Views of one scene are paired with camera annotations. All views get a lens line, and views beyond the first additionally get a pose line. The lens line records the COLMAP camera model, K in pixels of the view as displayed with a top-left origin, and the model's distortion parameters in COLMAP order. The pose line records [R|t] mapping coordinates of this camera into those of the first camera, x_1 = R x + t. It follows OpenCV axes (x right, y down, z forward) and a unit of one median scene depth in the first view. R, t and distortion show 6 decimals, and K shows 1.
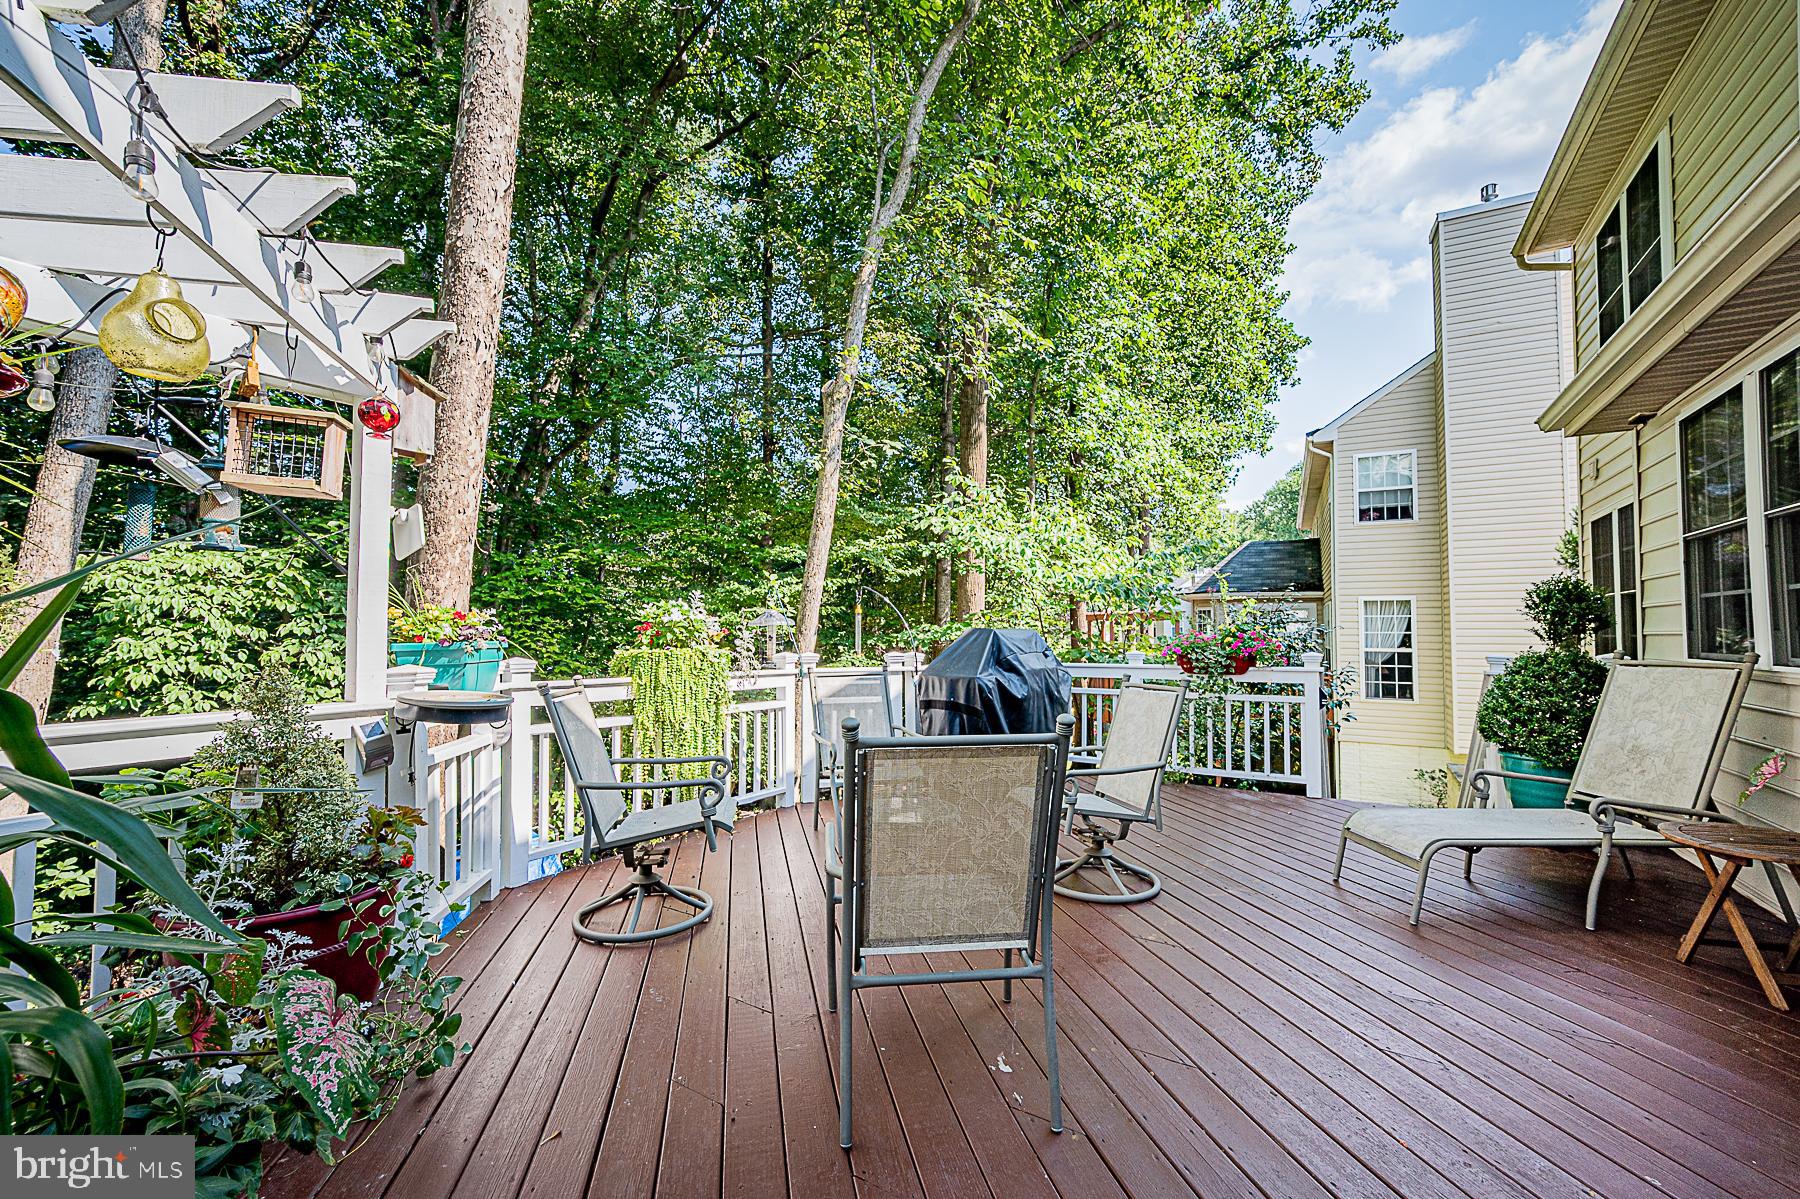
lens RADIAL K [[712.8, 0, 898.0], [0, 712.8, 607.1], [0, 0, 1]] dist [0.002789, 0.000355]
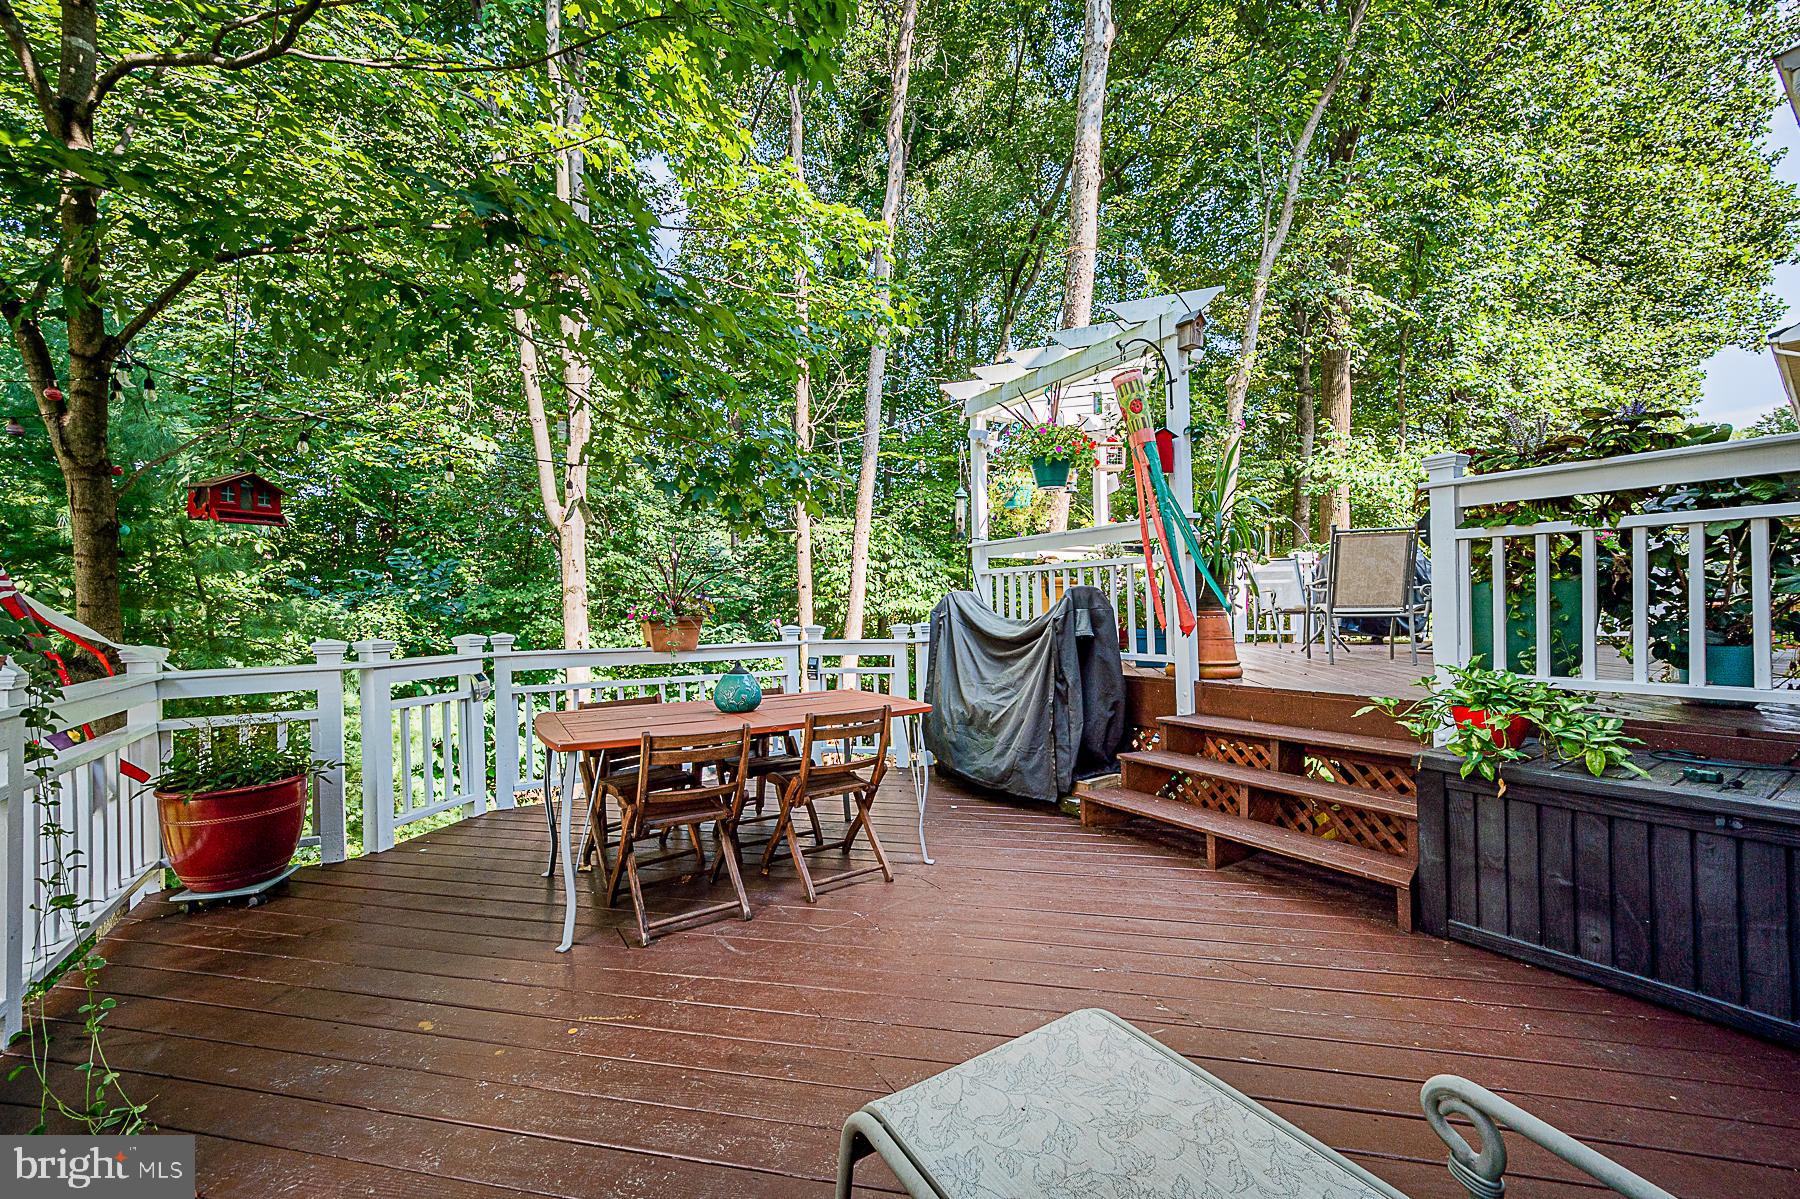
lens RADIAL K [[712.8, 0, 898.8], [0, 712.8, 603.2], [0, 0, 1]] dist [0.002789, 0.000355]
pose [[0.908580, -0.012700, -0.417517, -0.056481], [0.027616, 0.999177, 0.029704, 0.040418], [0.416796, -0.038519, 0.908184, -0.309138]]
